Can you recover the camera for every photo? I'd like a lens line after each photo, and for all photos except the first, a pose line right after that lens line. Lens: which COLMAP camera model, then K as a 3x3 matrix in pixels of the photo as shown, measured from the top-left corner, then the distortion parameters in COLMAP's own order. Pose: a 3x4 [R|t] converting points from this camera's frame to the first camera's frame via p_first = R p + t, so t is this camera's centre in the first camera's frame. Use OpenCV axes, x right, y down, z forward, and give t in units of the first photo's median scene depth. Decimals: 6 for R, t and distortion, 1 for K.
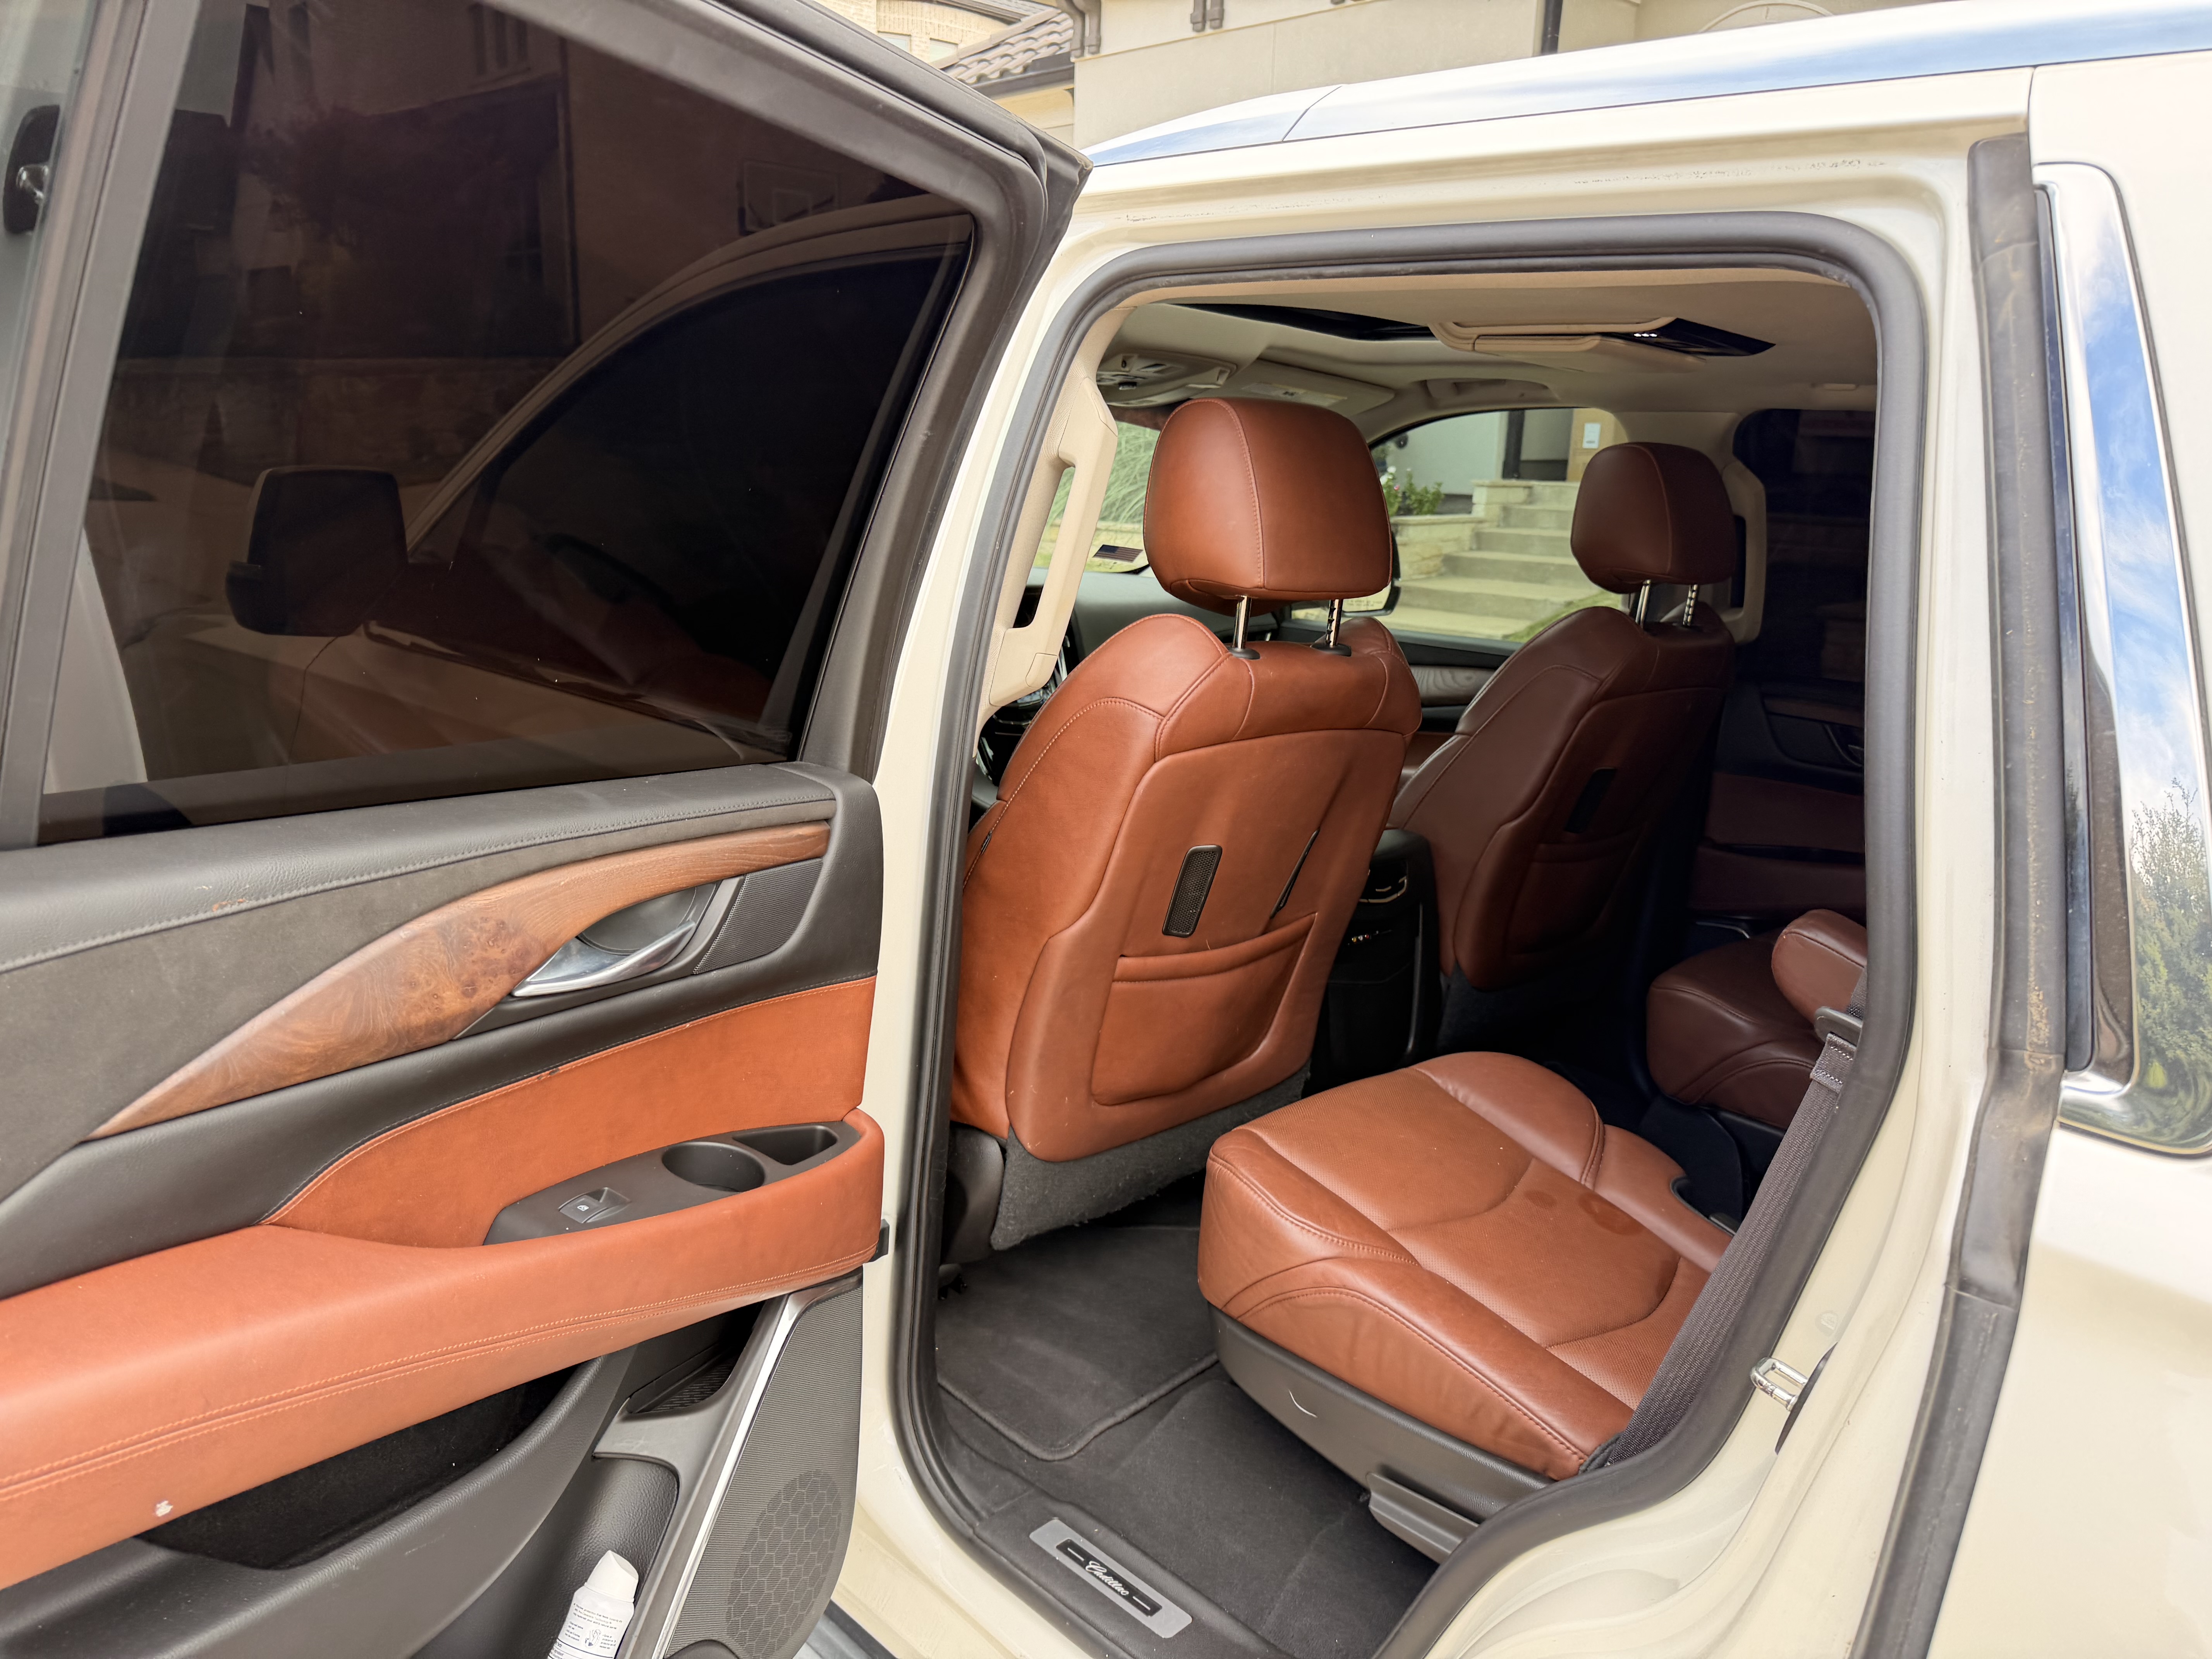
lens RADIAL K [[1565.6, 0, 1107.3], [0, 1565.6, 818.0], [0, 0, 1]] dist [0.029177, -0.040906]
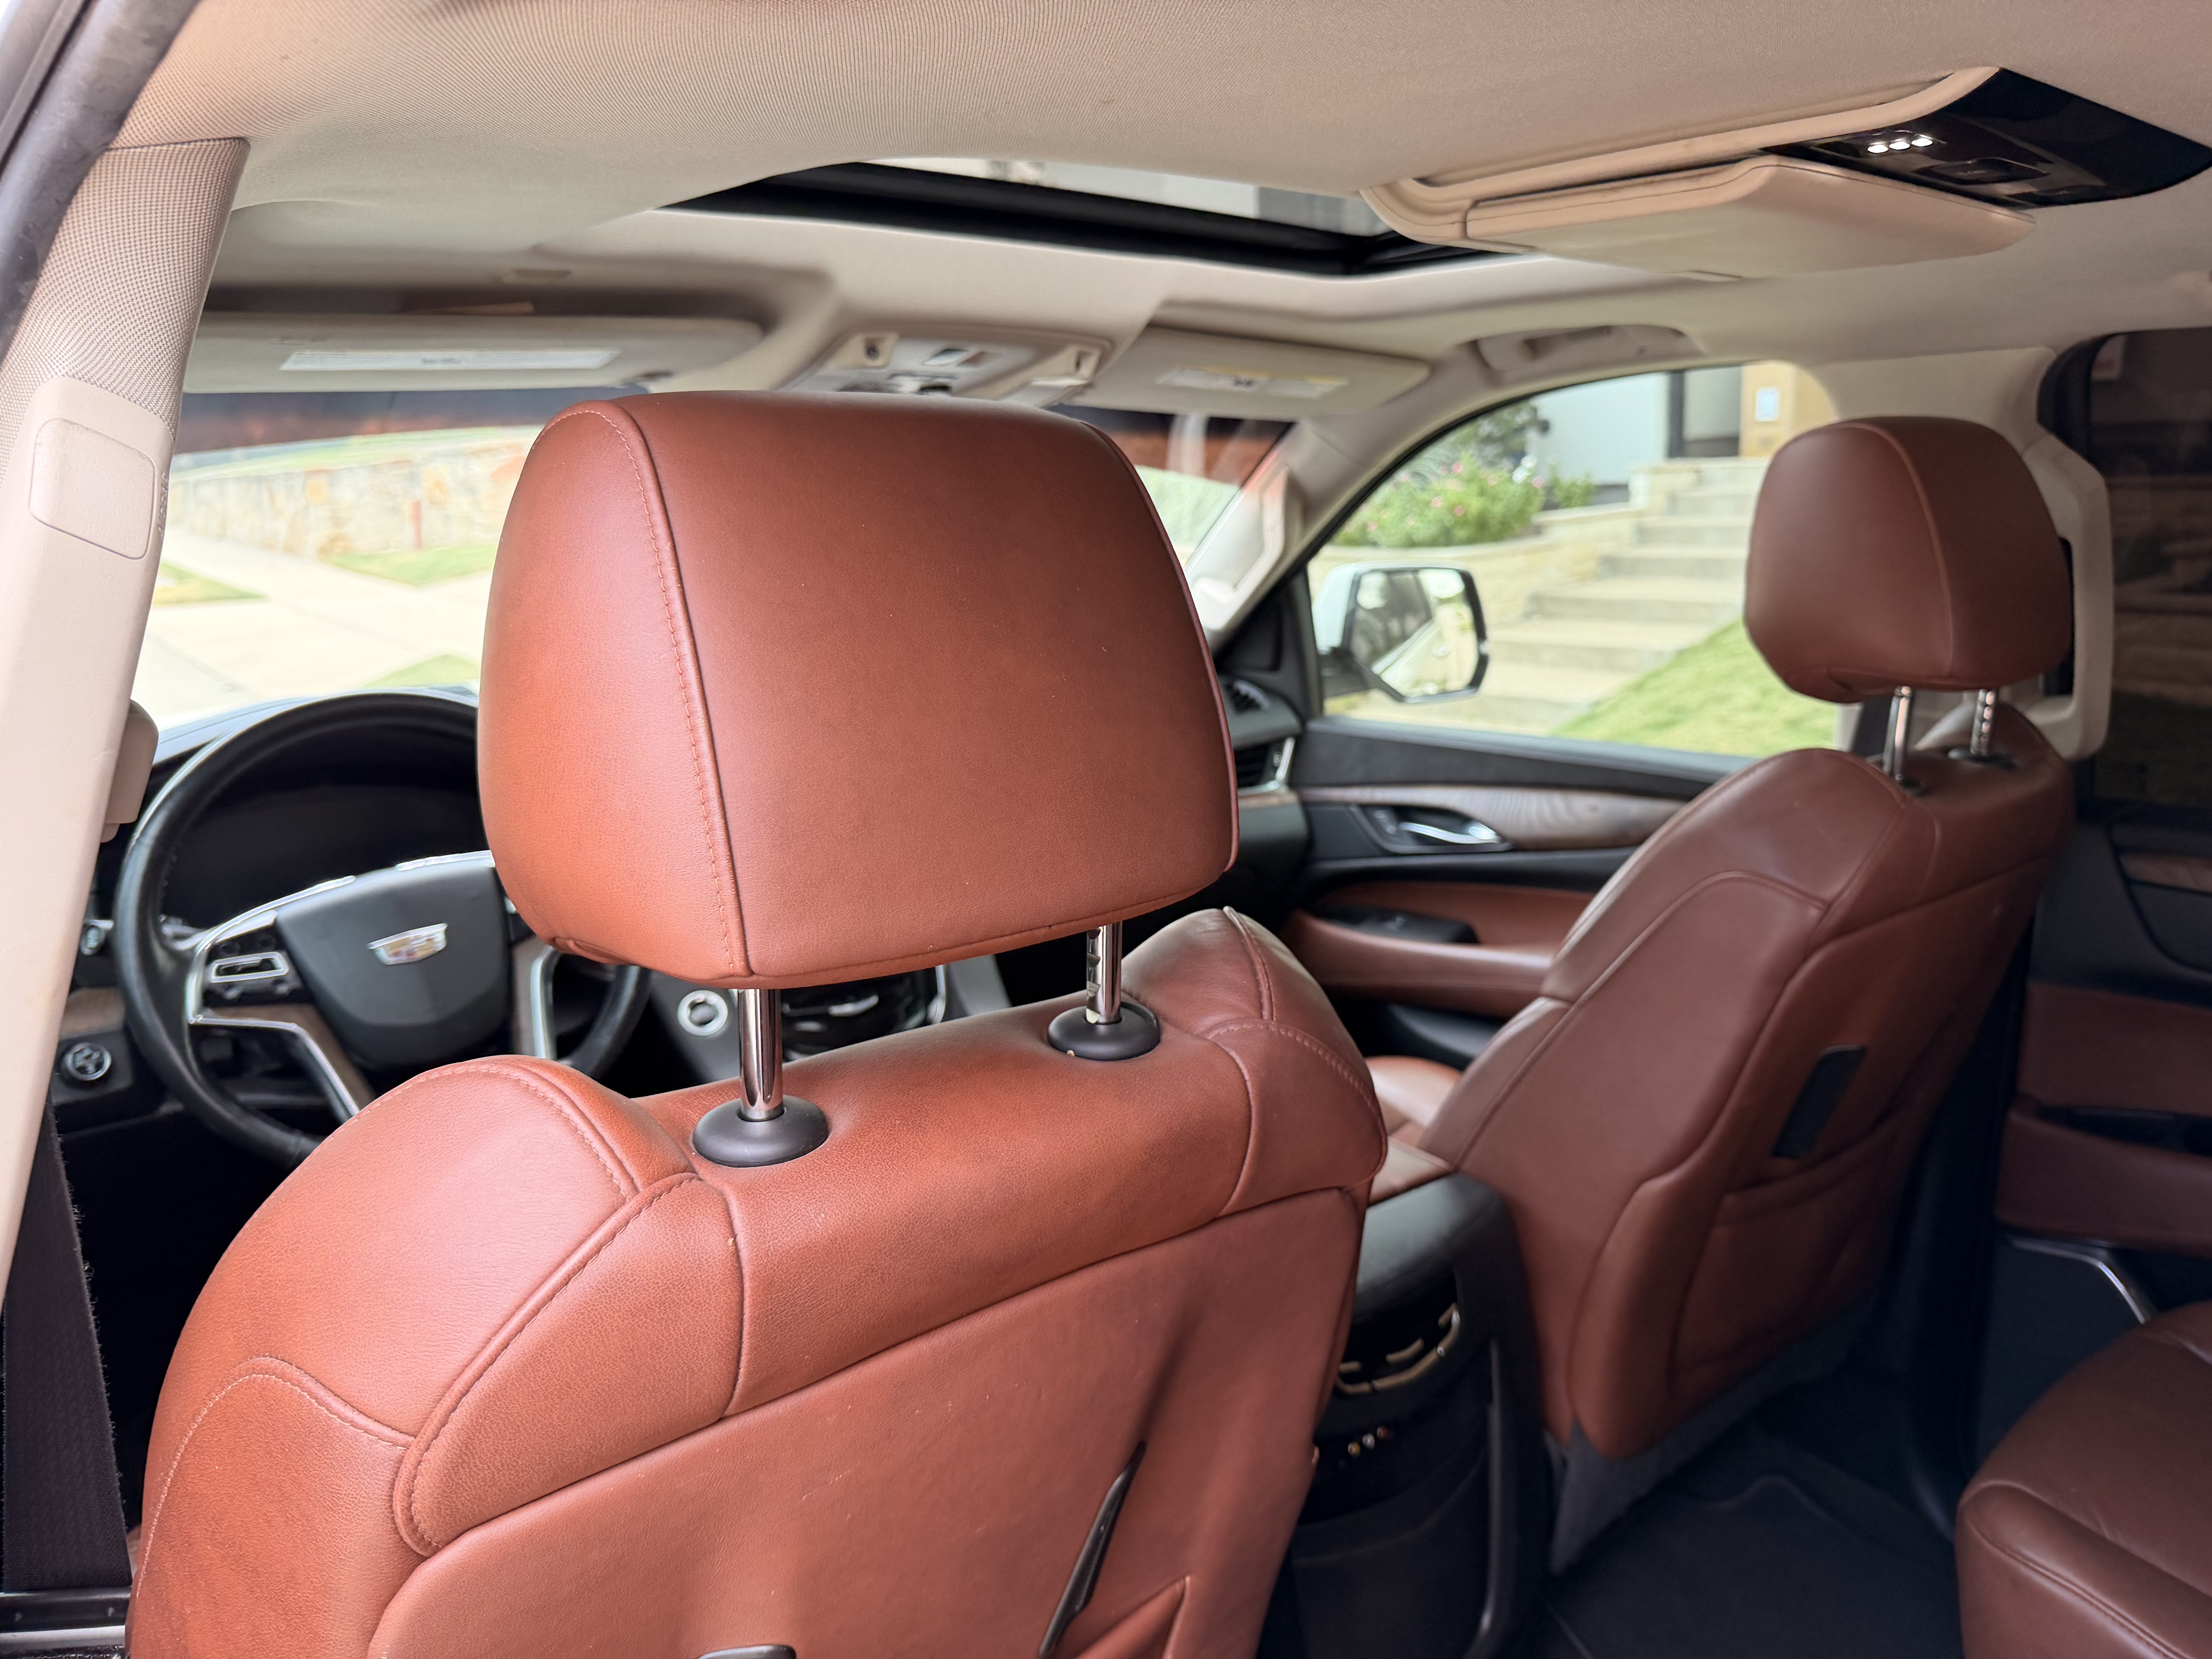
lens RADIAL K [[1565.6, 0, 1116.4], [0, 1565.6, 817.5], [0, 0, 1]] dist [0.029177, -0.040906]
pose [[0.992435, -0.061740, -0.106120, 0.191181], [0.060464, 0.998055, -0.015207, -0.155521], [0.106853, 0.008676, 0.994237, 0.628697]]
